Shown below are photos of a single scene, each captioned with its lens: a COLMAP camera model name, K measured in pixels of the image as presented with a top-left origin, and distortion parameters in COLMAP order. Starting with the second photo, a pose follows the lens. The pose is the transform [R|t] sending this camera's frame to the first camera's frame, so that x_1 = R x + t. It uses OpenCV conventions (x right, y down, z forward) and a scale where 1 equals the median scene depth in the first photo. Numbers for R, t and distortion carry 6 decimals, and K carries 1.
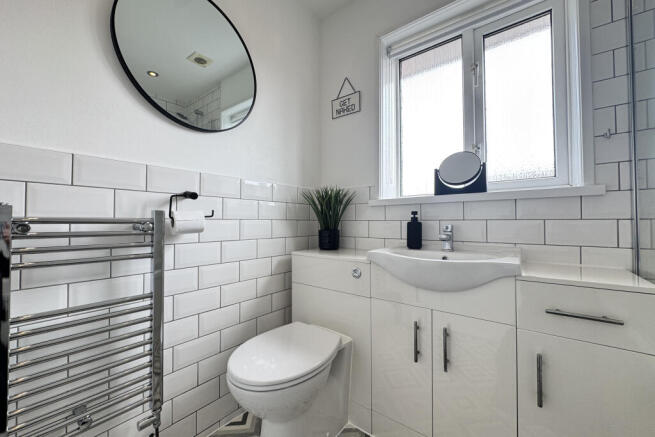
lens RADIAL K [[259.1, 0, 327.5], [0, 259.1, 218.5], [0, 0, 1]] dist [-0.003282, -0.000156]
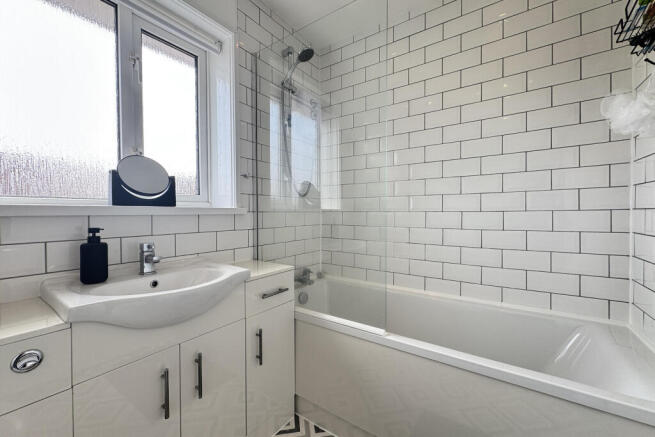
lens RADIAL K [[259.1, 0, 327.5], [0, 259.1, 218.5], [0, 0, 1]] dist [-0.003282, -0.000156]
pose [[-0.058665, -0.014817, 0.998168, -0.408330], [-0.009974, 0.999849, 0.014255, -0.073839], [-0.998228, -0.009119, -0.058804, 0.465737]]
